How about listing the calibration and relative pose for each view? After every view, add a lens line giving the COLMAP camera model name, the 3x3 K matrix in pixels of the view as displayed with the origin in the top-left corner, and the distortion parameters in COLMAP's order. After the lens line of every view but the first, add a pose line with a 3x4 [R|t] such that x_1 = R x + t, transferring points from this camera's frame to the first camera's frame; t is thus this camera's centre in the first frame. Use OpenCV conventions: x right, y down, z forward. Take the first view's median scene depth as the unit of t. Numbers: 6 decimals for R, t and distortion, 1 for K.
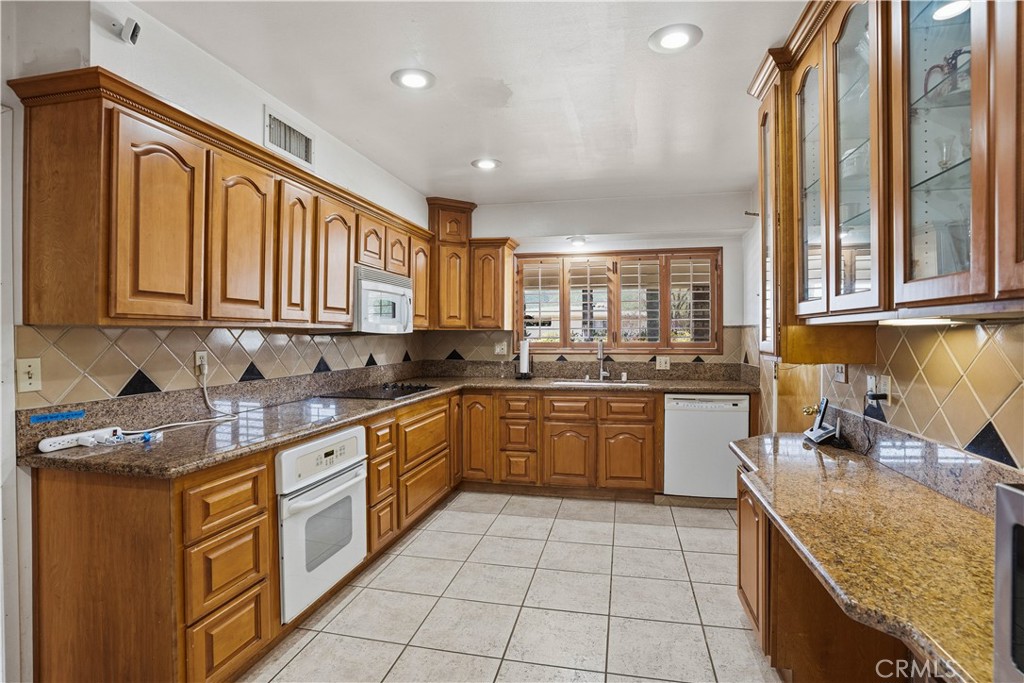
lens RADIAL K [[506.0, 0, 506.0], [0, 506.0, 342.2], [0, 0, 1]] dist [-0.076739, 0.034254]
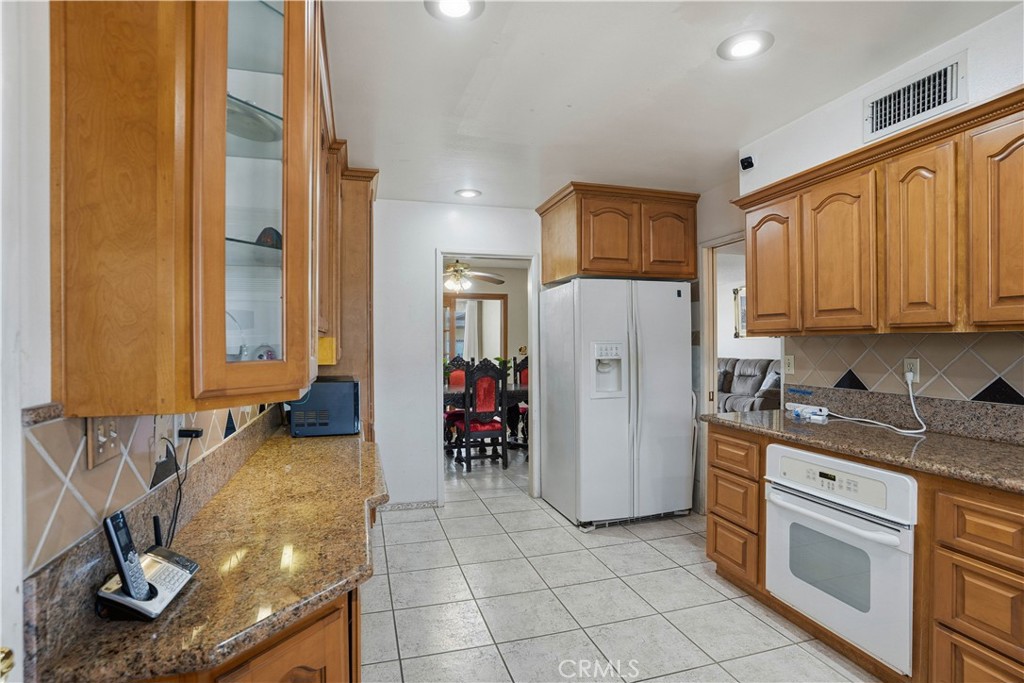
lens RADIAL K [[514.5, 0, 512.0], [0, 514.5, 341.5], [0, 0, 1]] dist [-0.057774, 0.000398]
pose [[-0.870016, 0.003830, -0.493008, 0.405454], [-0.001545, 0.999944, 0.010494, -0.017667], [0.493021, 0.009892, -0.869961, 1.060034]]
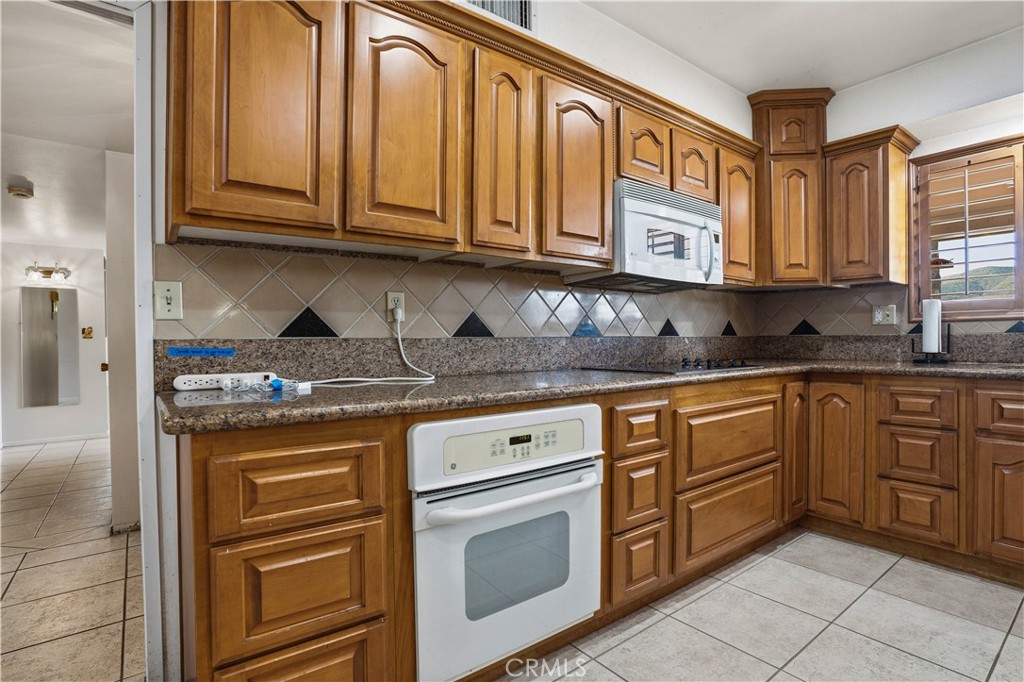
lens RADIAL K [[506.0, 0, 506.0], [0, 506.0, 341.7], [0, 0, 1]] dist [-0.076739, 0.034254]
pose [[0.768158, -0.000240, -0.640260, 0.026567], [-0.000448, 0.999999, -0.000913, 0.071734], [0.640260, 0.000988, 0.768157, 0.356032]]
